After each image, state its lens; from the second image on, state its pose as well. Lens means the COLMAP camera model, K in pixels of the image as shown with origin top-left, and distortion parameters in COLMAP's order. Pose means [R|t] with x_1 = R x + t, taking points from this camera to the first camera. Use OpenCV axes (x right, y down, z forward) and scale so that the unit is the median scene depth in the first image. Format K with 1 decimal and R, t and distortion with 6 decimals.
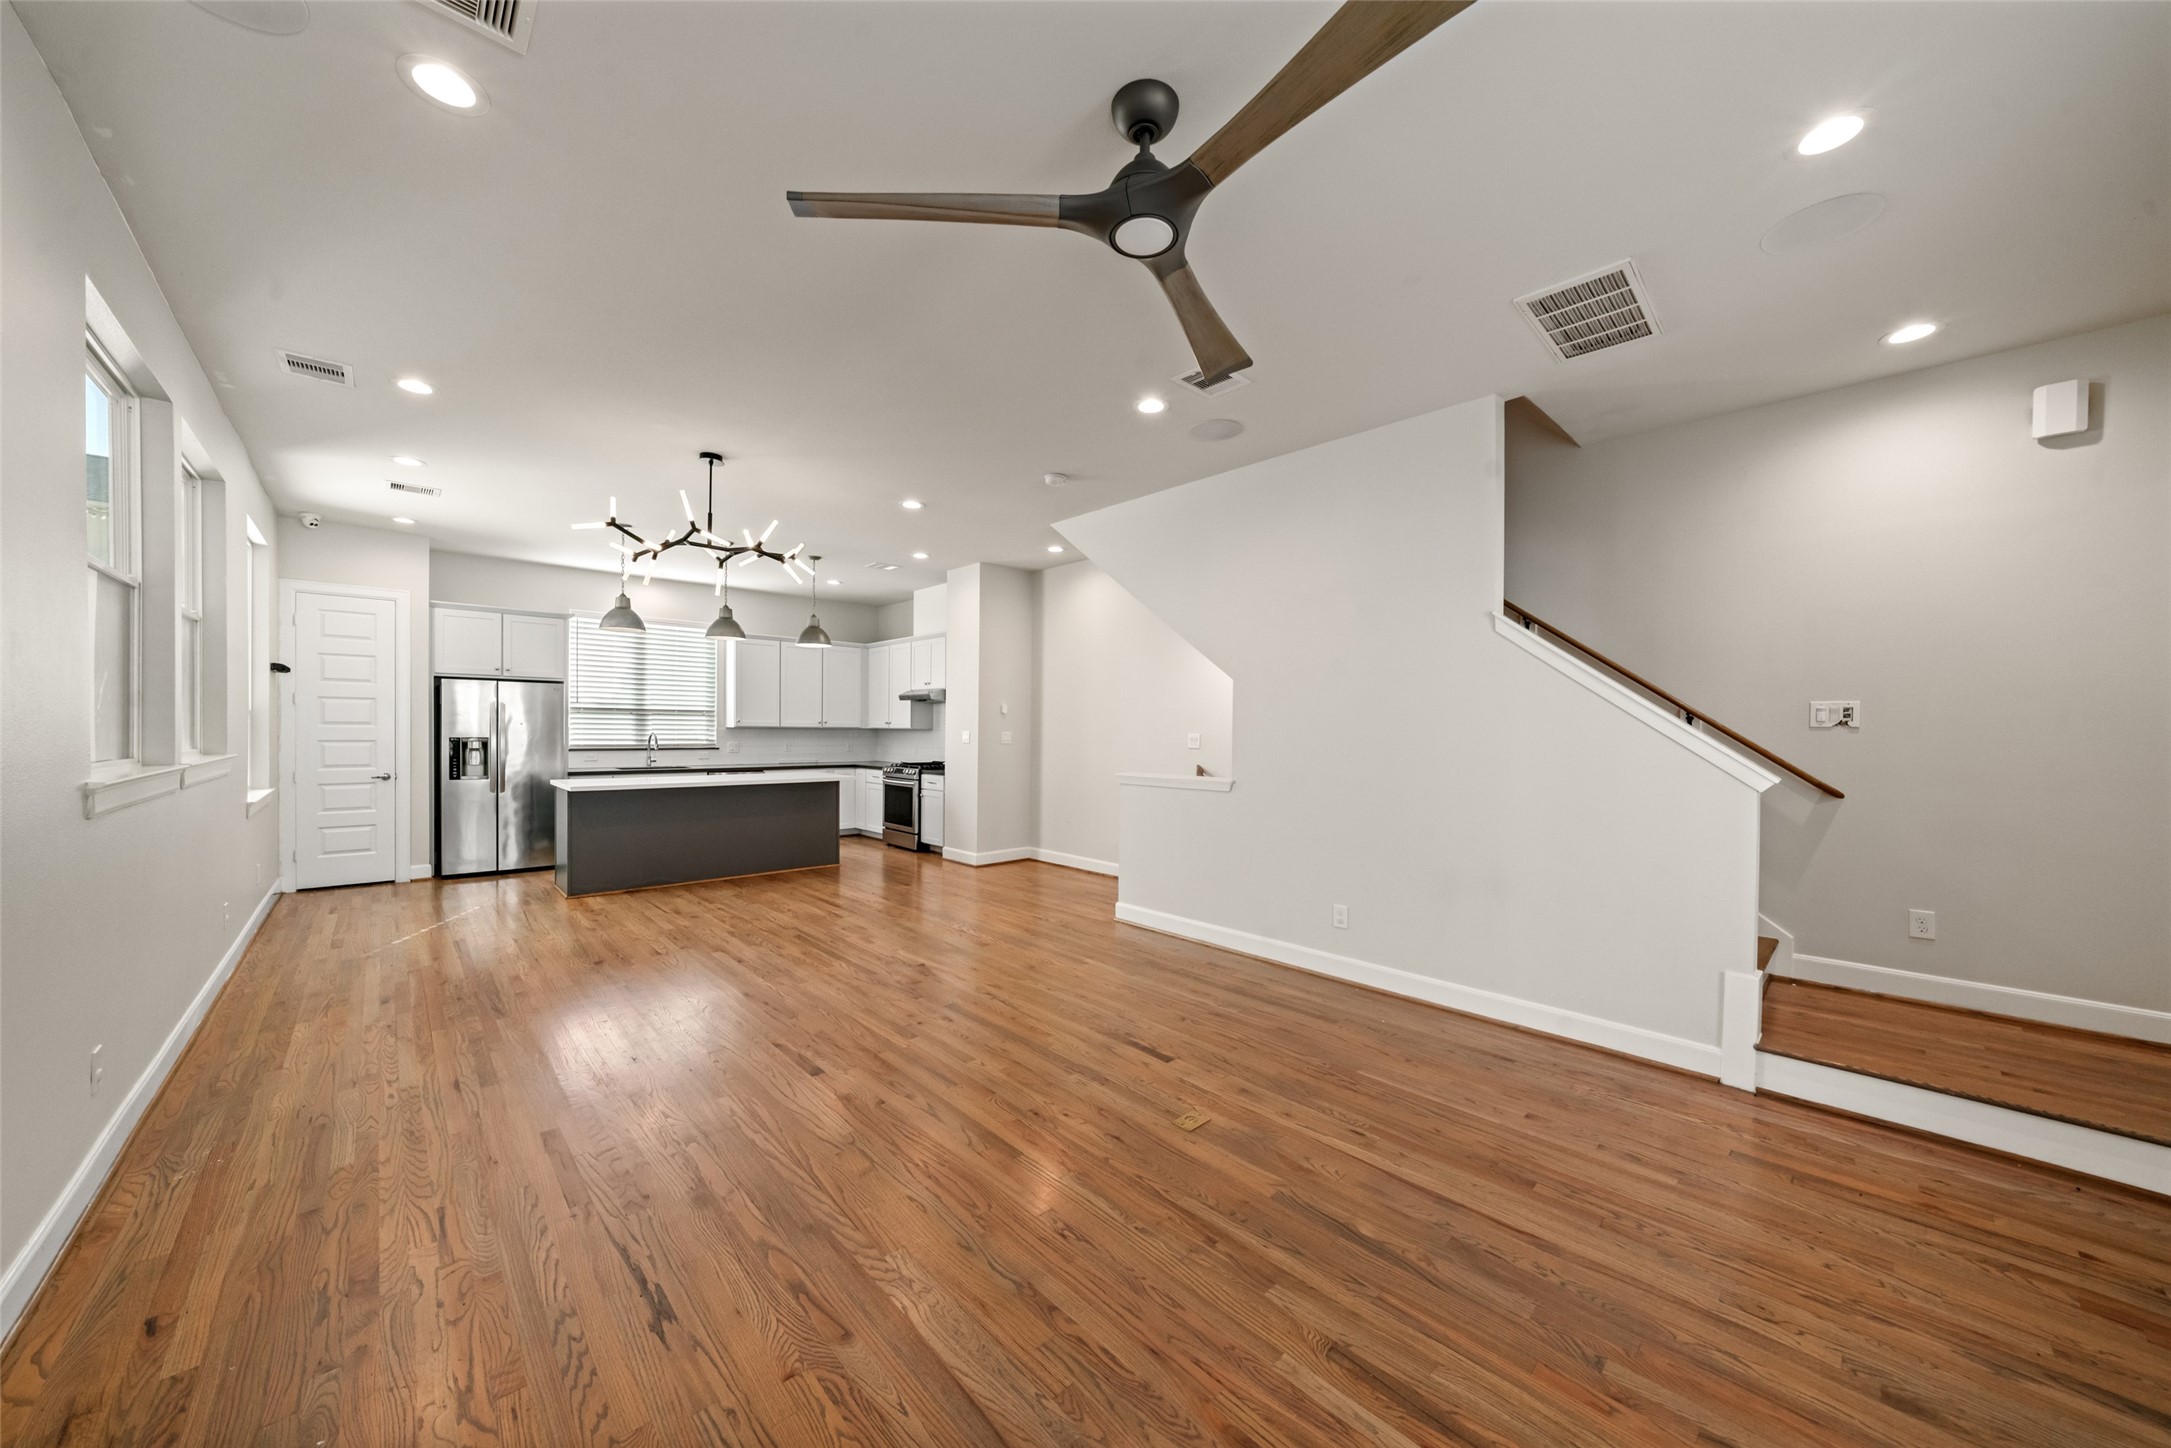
lens RADIAL K [[749.6, 0, 1080.6], [0, 749.6, 734.4], [0, 0, 1]] dist [-0.001908, 0.000009]
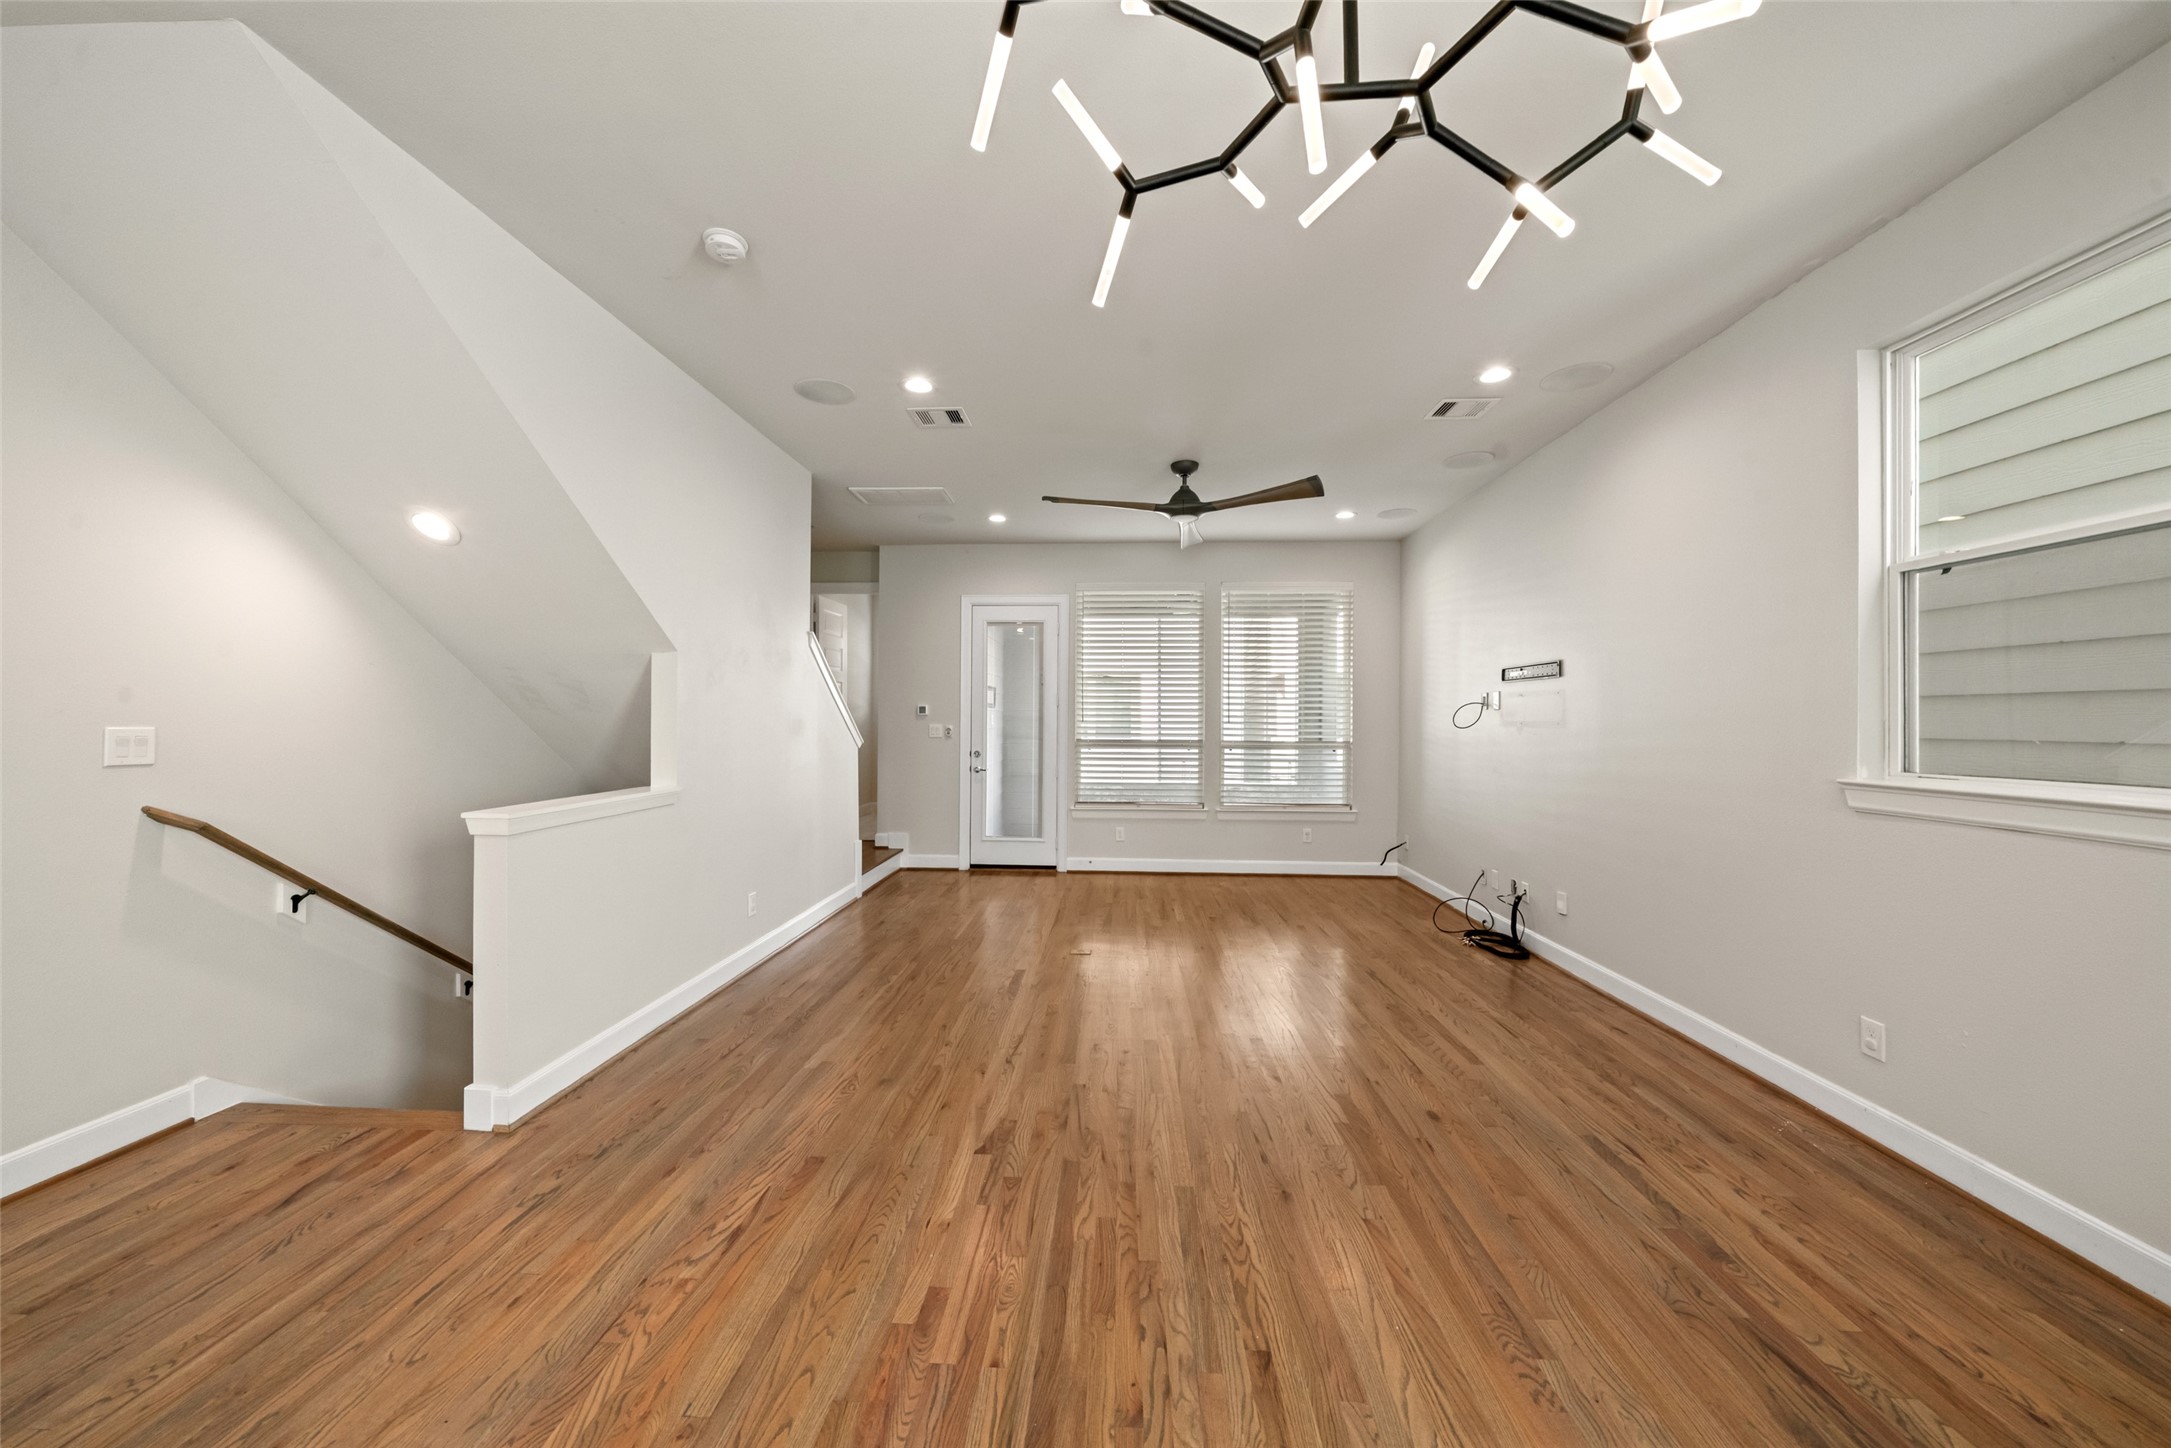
lens RADIAL K [[749.6, 0, 1080.1], [0, 749.6, 718.0], [0, 0, 1]] dist [-0.001908, 0.000009]
pose [[-0.687550, -0.010005, 0.726068, -0.660779], [-0.006935, 0.999950, 0.007211, -0.016124], [-0.726104, -0.000078, -0.687585, 1.329019]]
